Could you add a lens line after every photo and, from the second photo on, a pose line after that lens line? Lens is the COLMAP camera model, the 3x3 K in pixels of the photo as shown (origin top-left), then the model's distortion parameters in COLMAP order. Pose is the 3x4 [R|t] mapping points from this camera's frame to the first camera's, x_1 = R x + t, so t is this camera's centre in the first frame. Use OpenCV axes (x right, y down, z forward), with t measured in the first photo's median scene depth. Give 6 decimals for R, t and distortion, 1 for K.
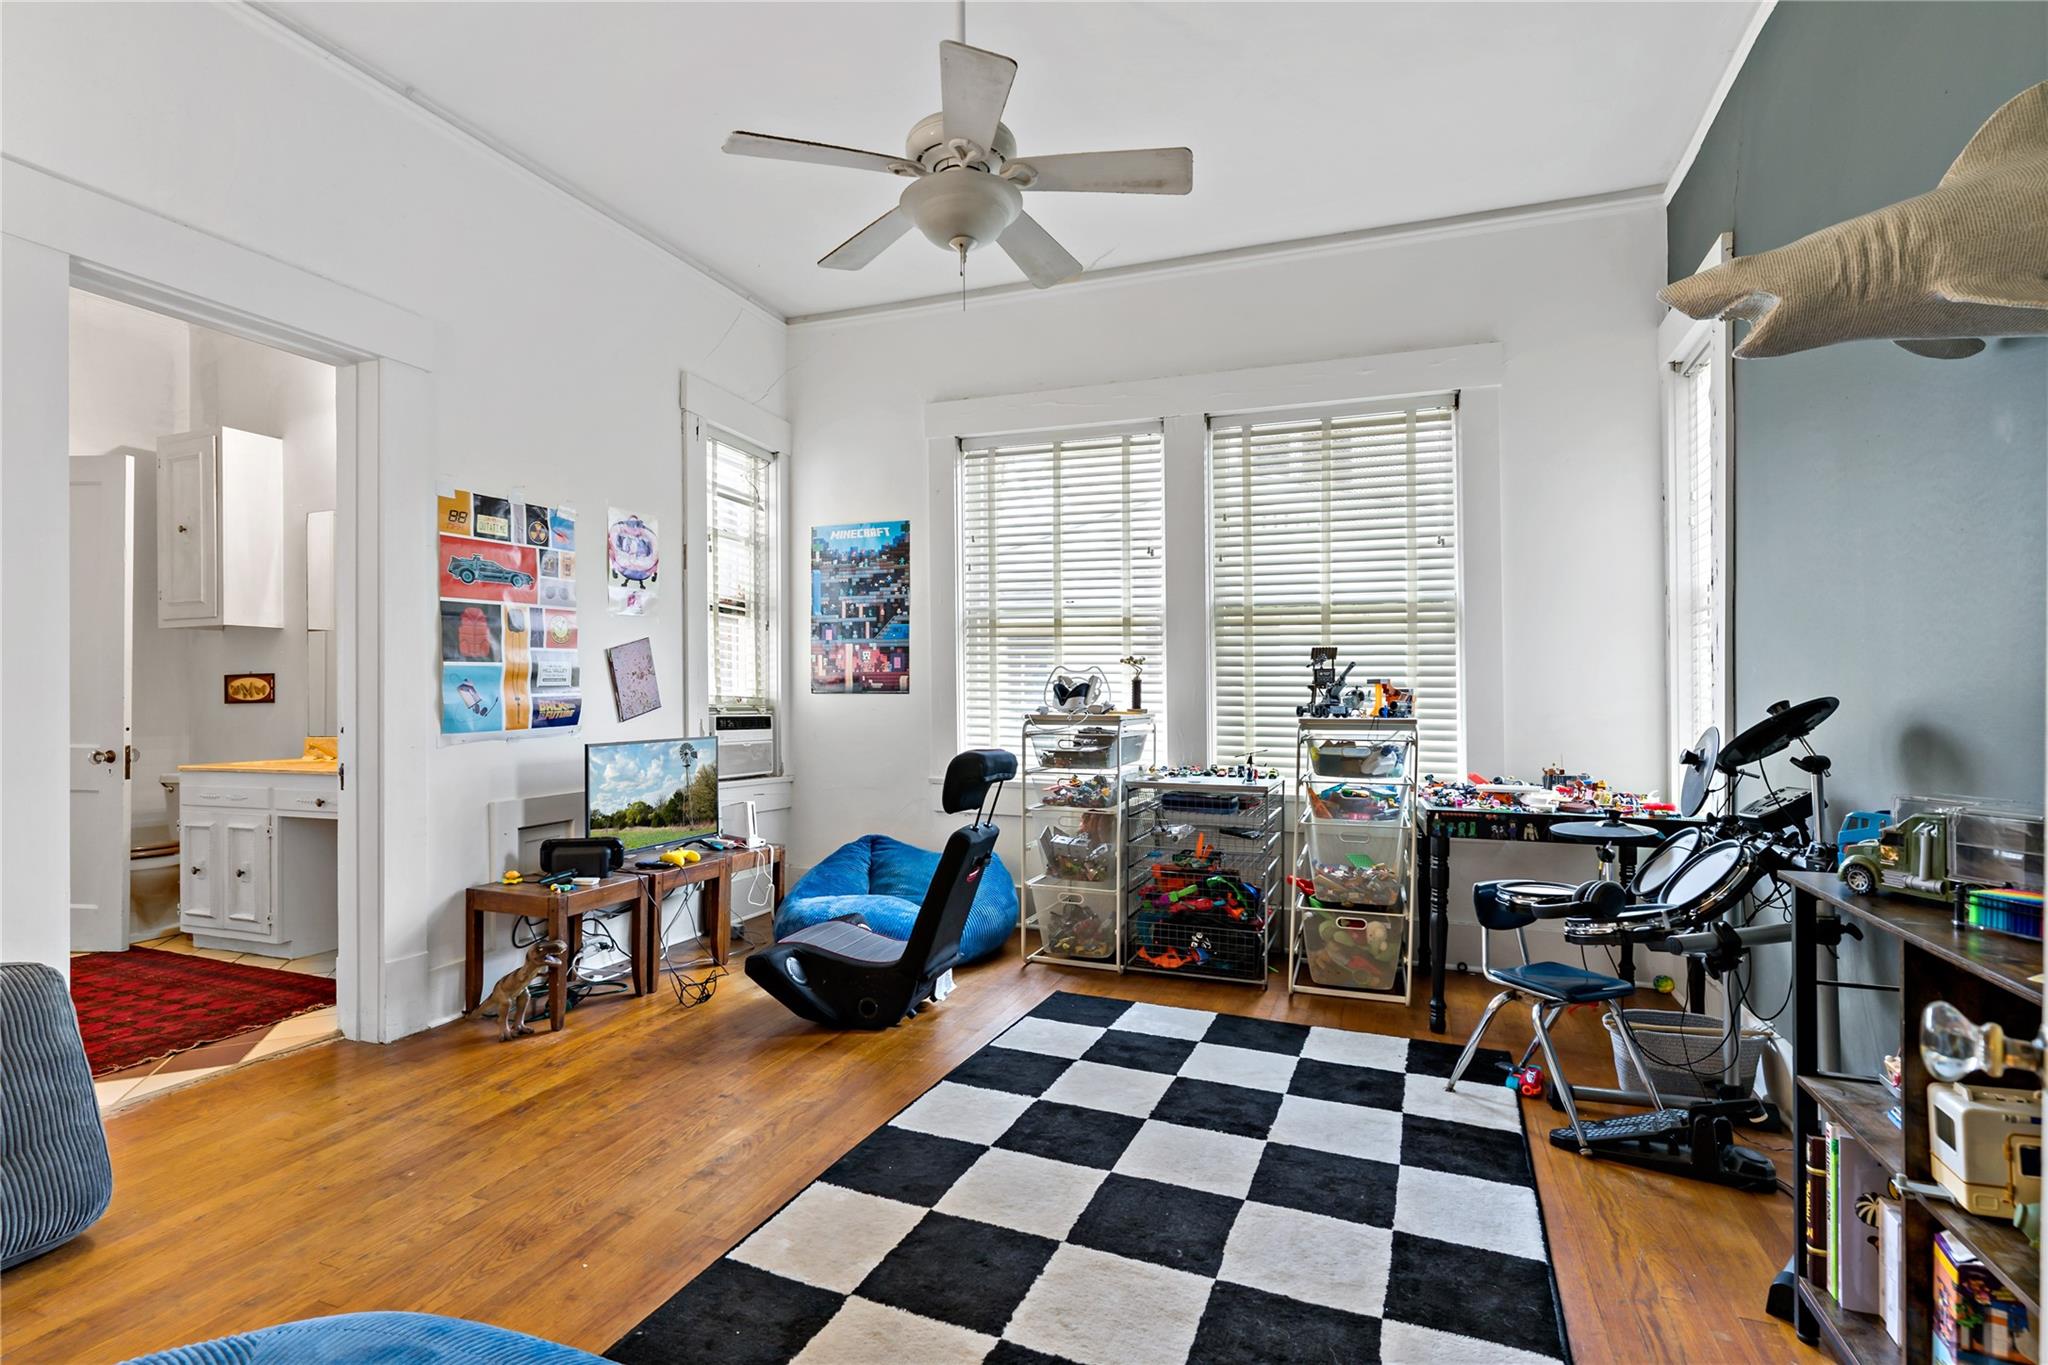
lens RADIAL K [[982.0, 0, 1026.3], [0, 982.0, 678.1], [0, 0, 1]] dist [-0.000790, 0.001331]
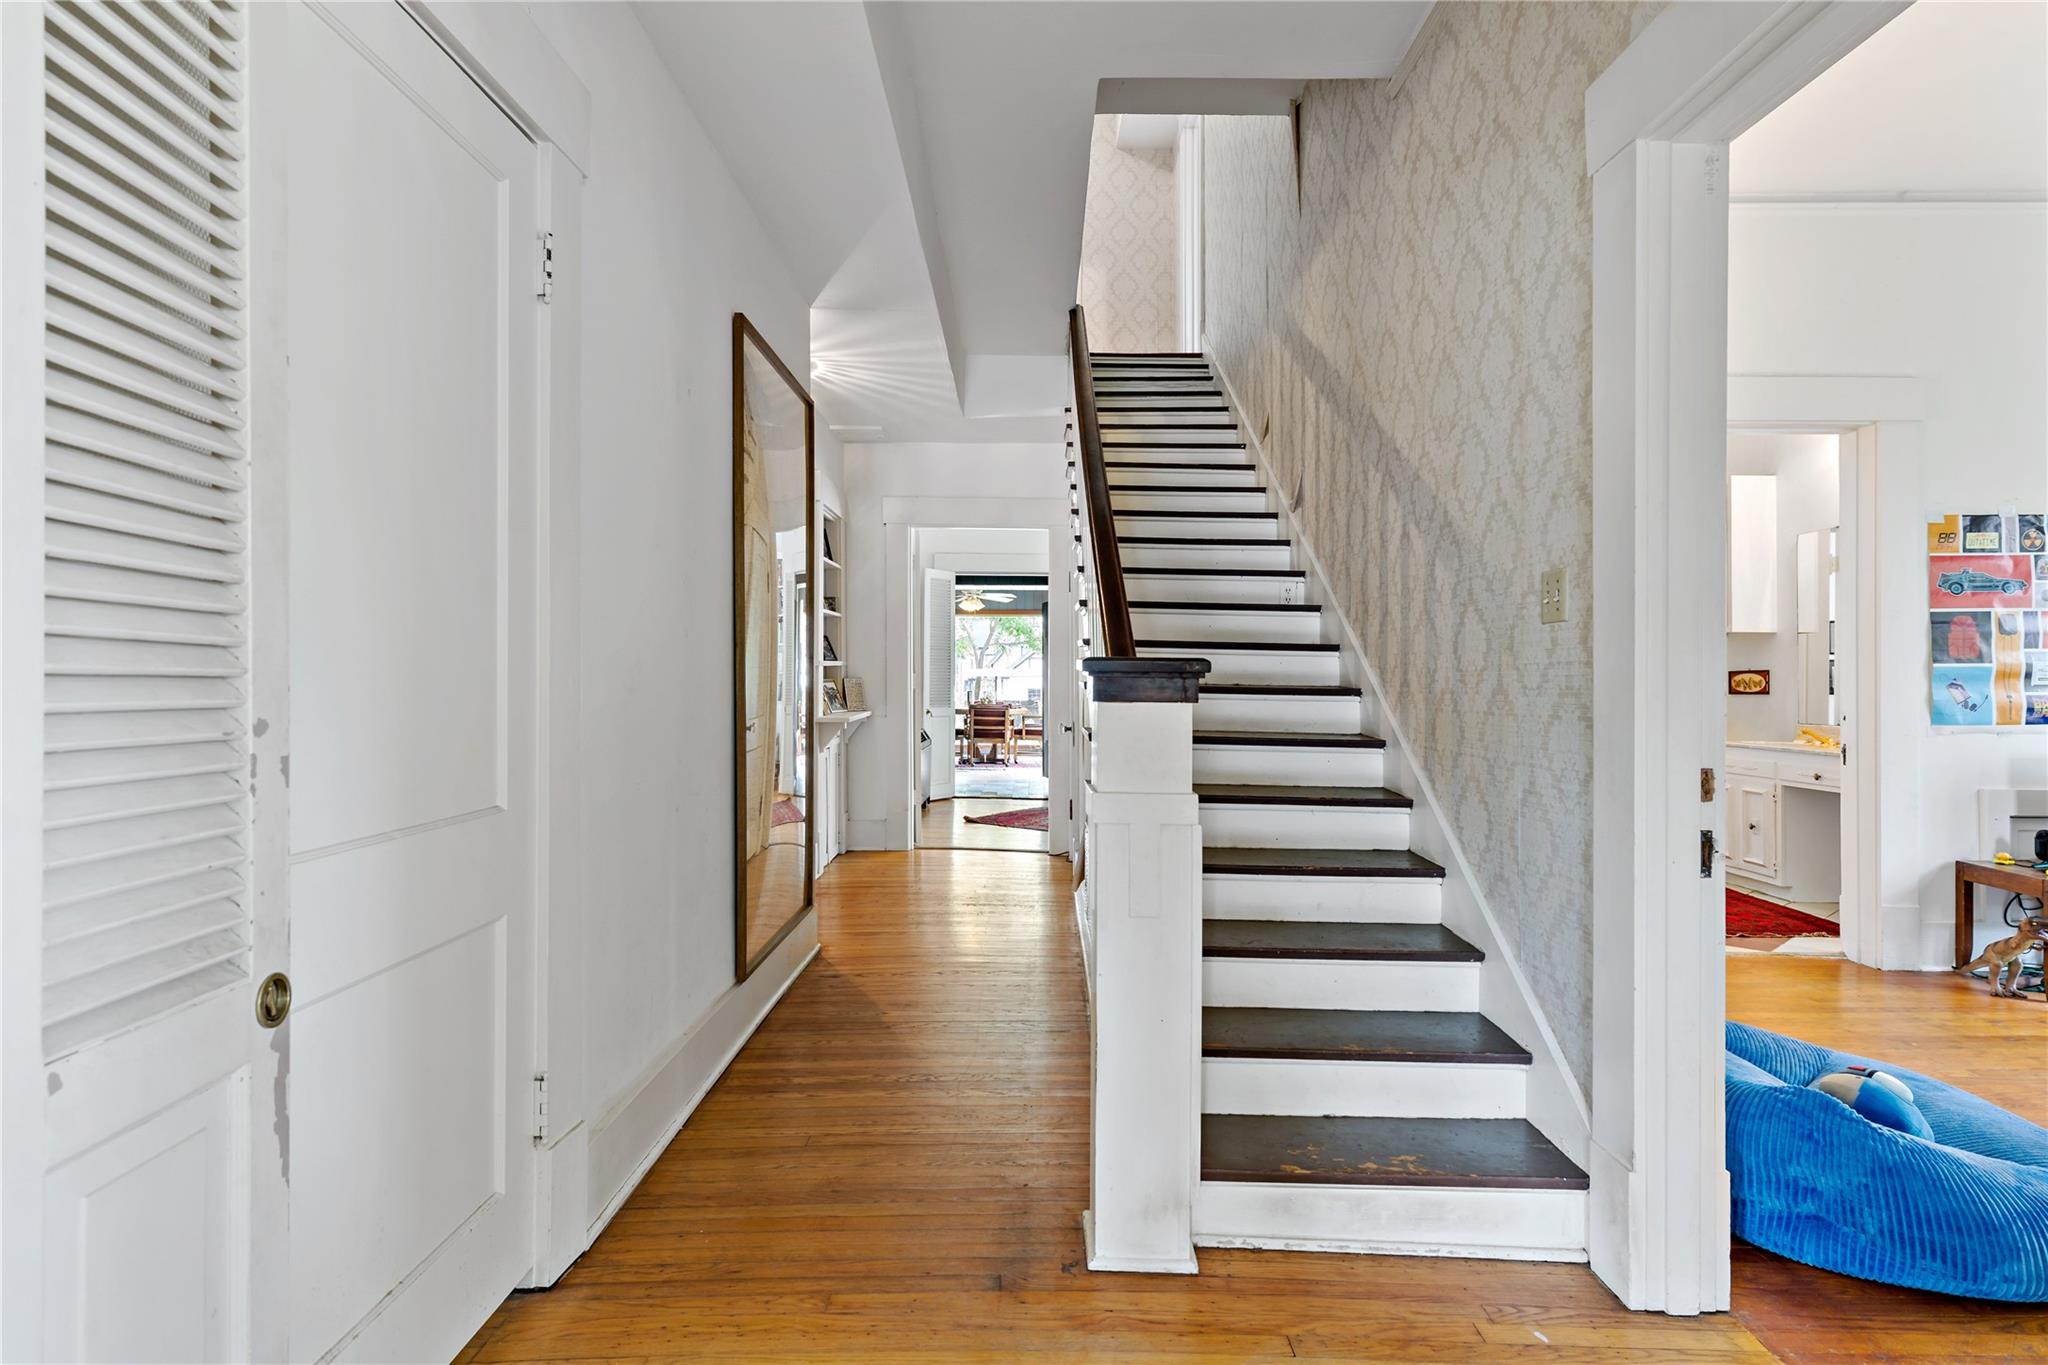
lens RADIAL K [[1086.9, 0, 1021.4], [0, 1086.9, 671.0], [0, 0, 1]] dist [0.001528, -0.000344]
pose [[0.345328, 0.001398, -0.938481, 0.237608], [0.003261, 0.999991, 0.002689, -0.014256], [0.938476, -0.003989, 0.345321, -0.447798]]
